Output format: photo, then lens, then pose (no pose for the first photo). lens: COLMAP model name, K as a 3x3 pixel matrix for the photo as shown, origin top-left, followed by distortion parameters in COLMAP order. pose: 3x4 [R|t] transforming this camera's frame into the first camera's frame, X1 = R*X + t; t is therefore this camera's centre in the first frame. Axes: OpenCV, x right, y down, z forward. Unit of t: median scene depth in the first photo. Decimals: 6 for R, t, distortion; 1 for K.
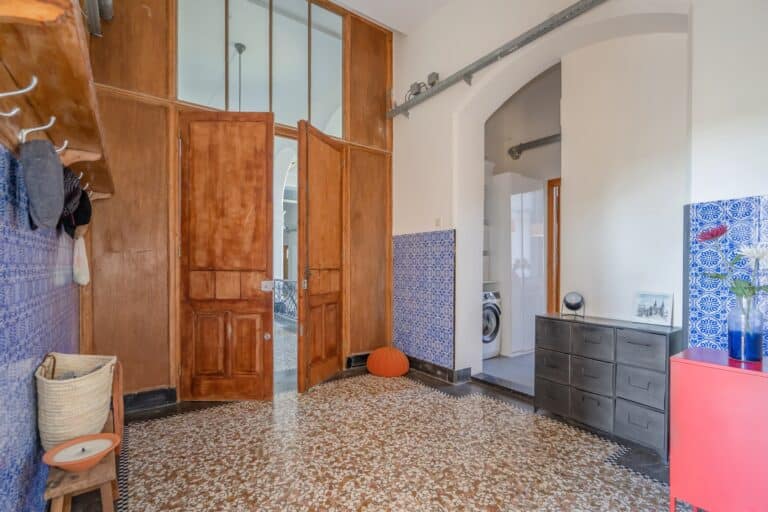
lens RADIAL K [[358.2, 0, 382.9], [0, 358.2, 263.6], [0, 0, 1]] dist [-0.007747, 0.002267]
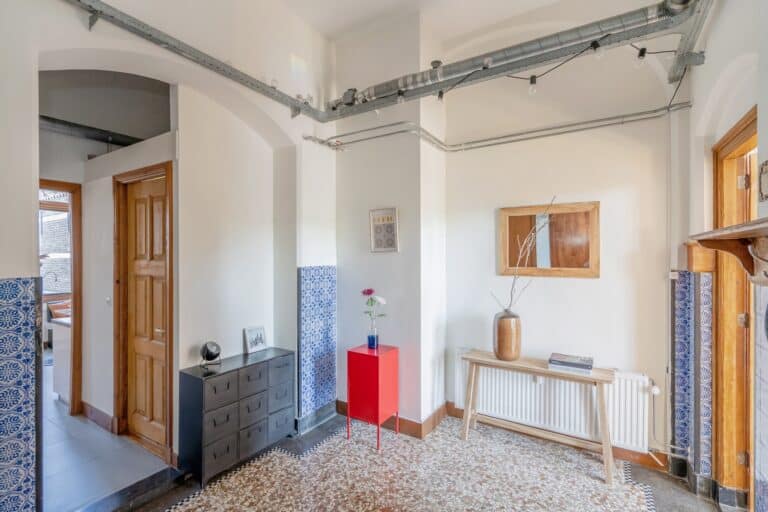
lens RADIAL K [[358.2, 0, 381.6], [0, 358.2, 255.2], [0, 0, 1]] dist [-0.007747, 0.002267]
pose [[-0.385895, -0.000190, 0.922543, -0.665287], [-0.003408, 0.999993, -0.001220, -0.190744], [-0.922536, -0.003615, -0.385893, 1.119692]]
